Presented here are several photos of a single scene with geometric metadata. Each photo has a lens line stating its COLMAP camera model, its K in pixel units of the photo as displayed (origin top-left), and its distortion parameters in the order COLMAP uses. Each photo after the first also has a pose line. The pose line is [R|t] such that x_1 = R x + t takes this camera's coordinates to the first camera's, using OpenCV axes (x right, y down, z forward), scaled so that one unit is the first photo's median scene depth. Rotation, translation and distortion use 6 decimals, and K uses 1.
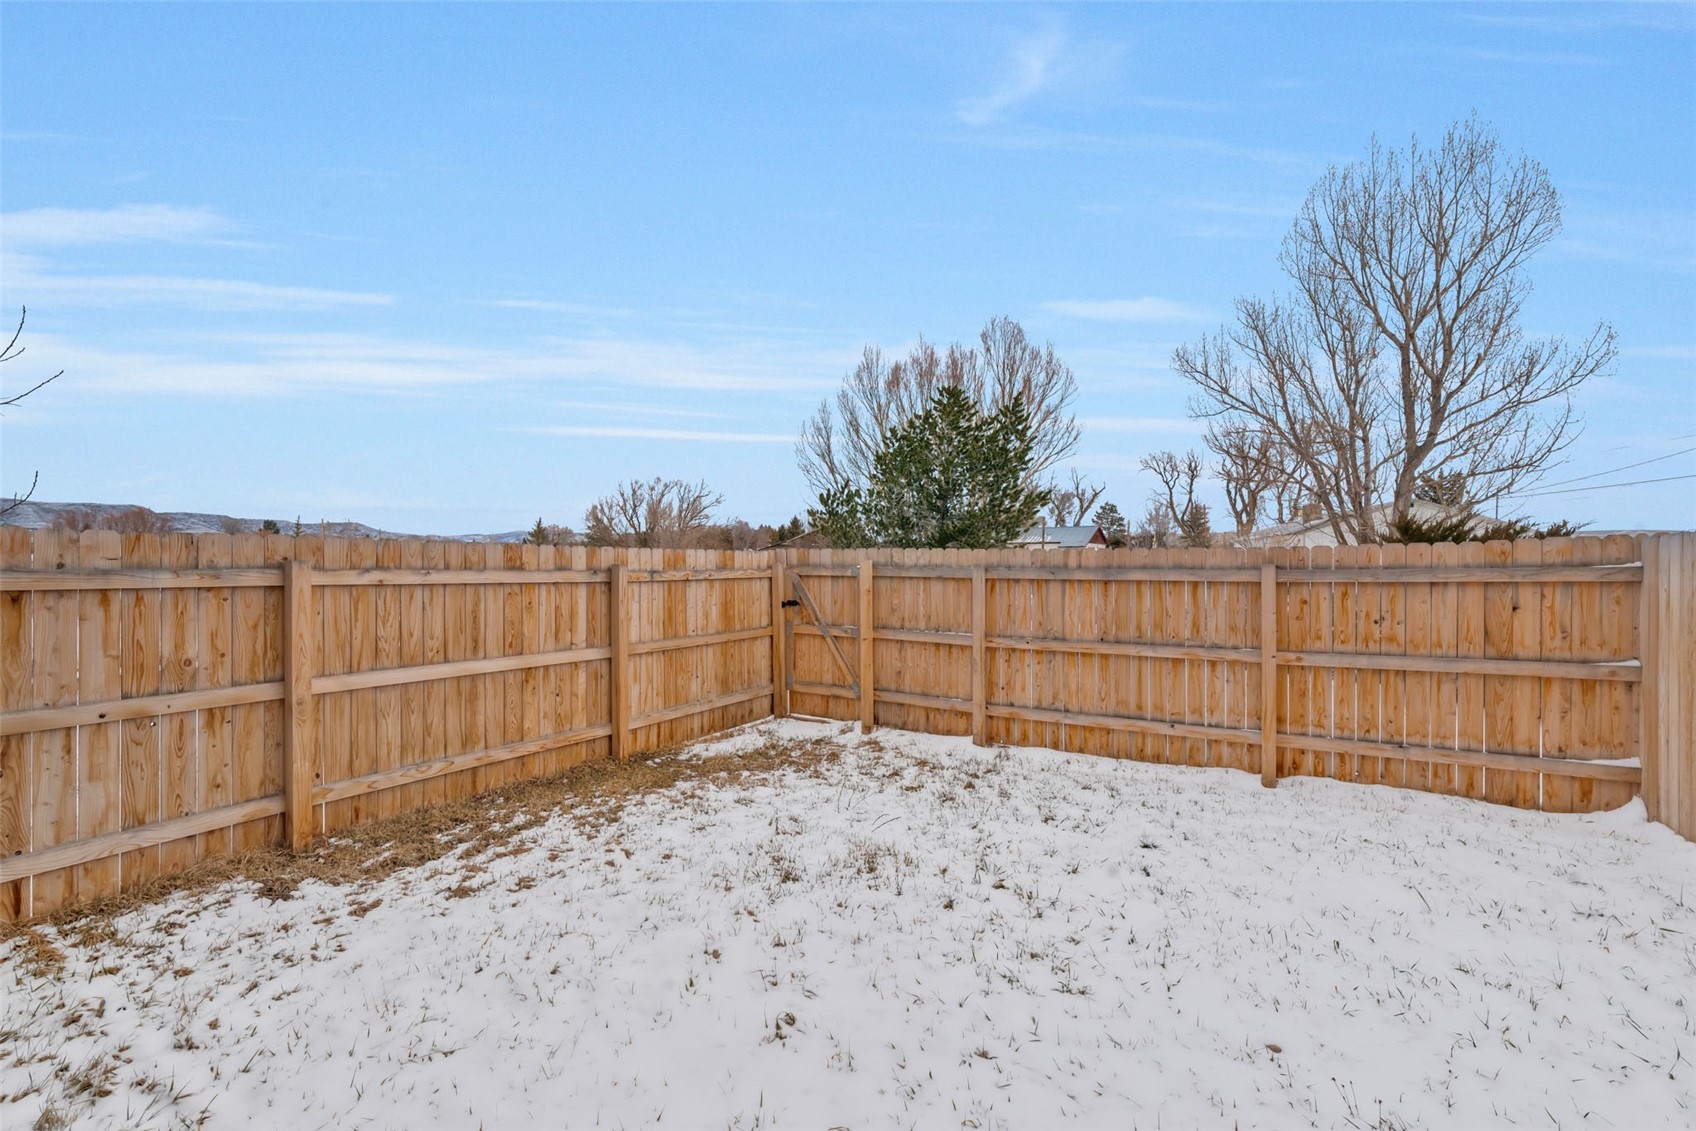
lens RADIAL K [[725.0, 0, 848.0], [0, 725.0, 565.5], [0, 0, 1]] dist [0.001898, -0.000332]
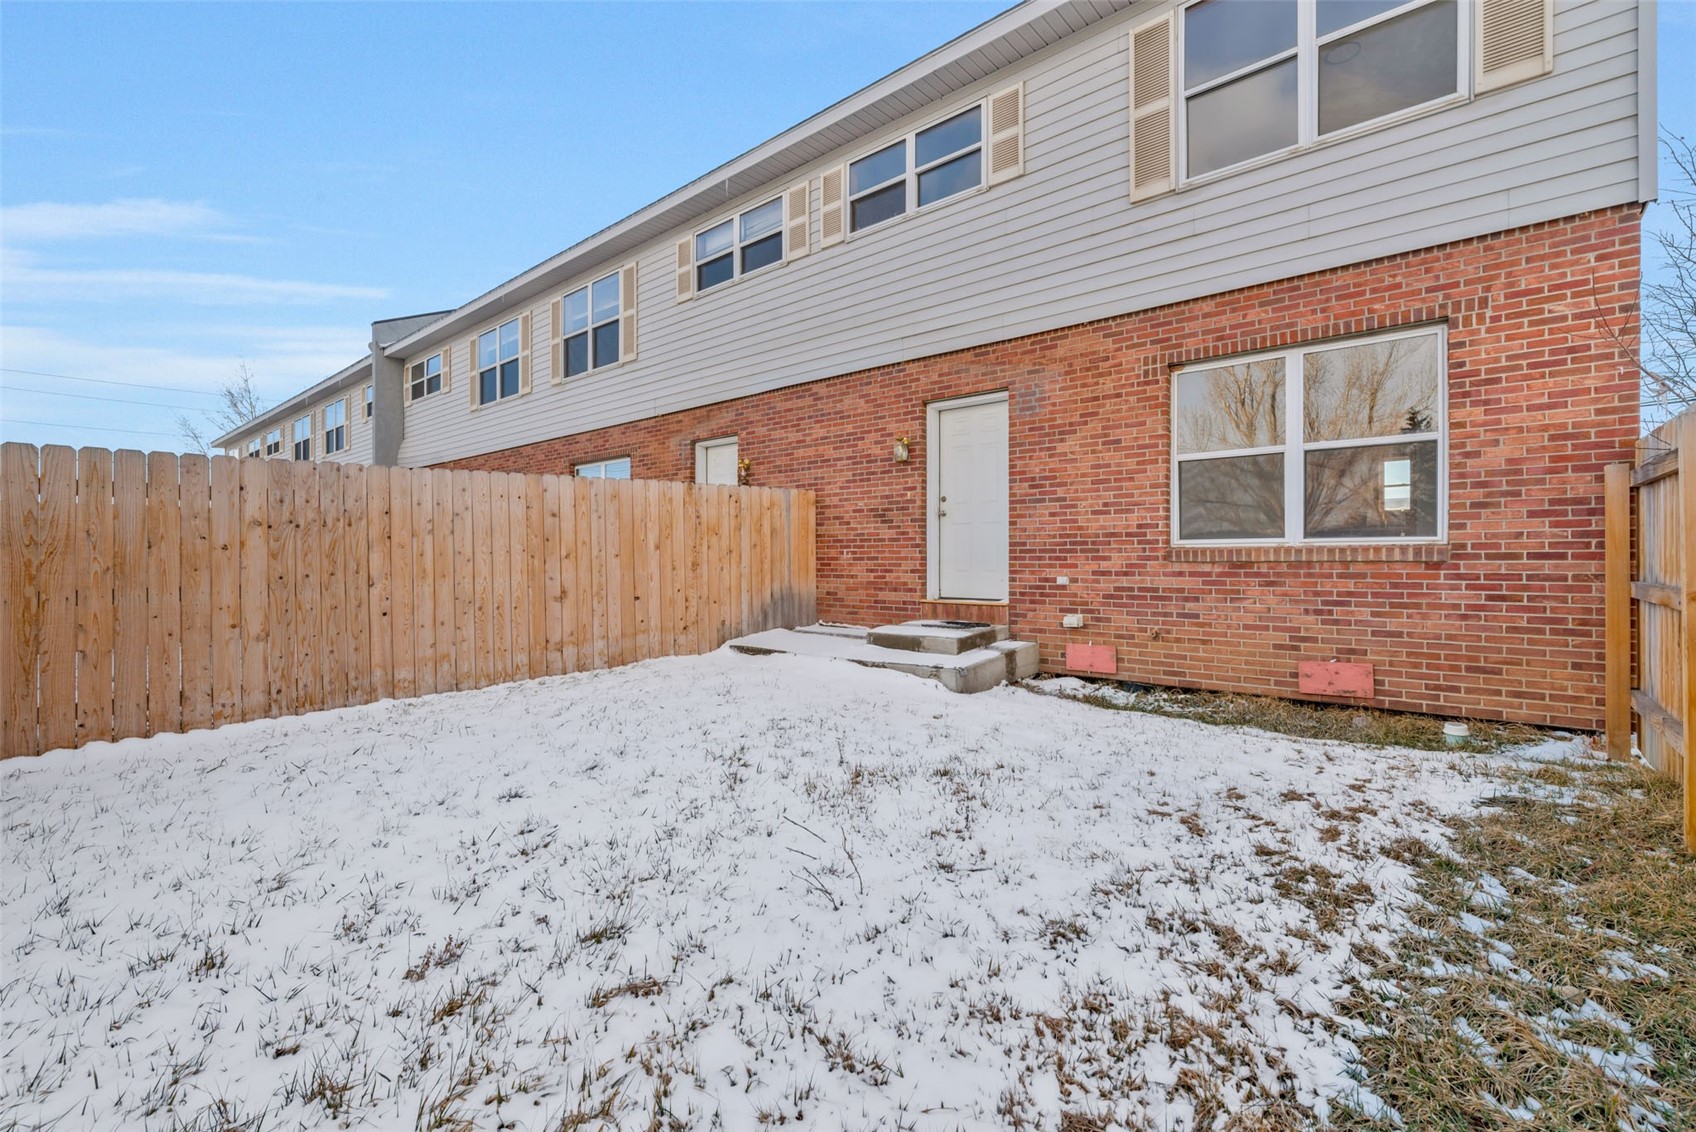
lens RADIAL K [[725.0, 0, 848.0], [0, 725.0, 566.0], [0, 0, 1]] dist [0.001898, -0.000332]
pose [[-0.985153, 0.008271, 0.171482, -0.105385], [0.009920, 0.999912, 0.008760, 0.113563], [-0.171394, 0.010331, -0.985148, 1.680904]]
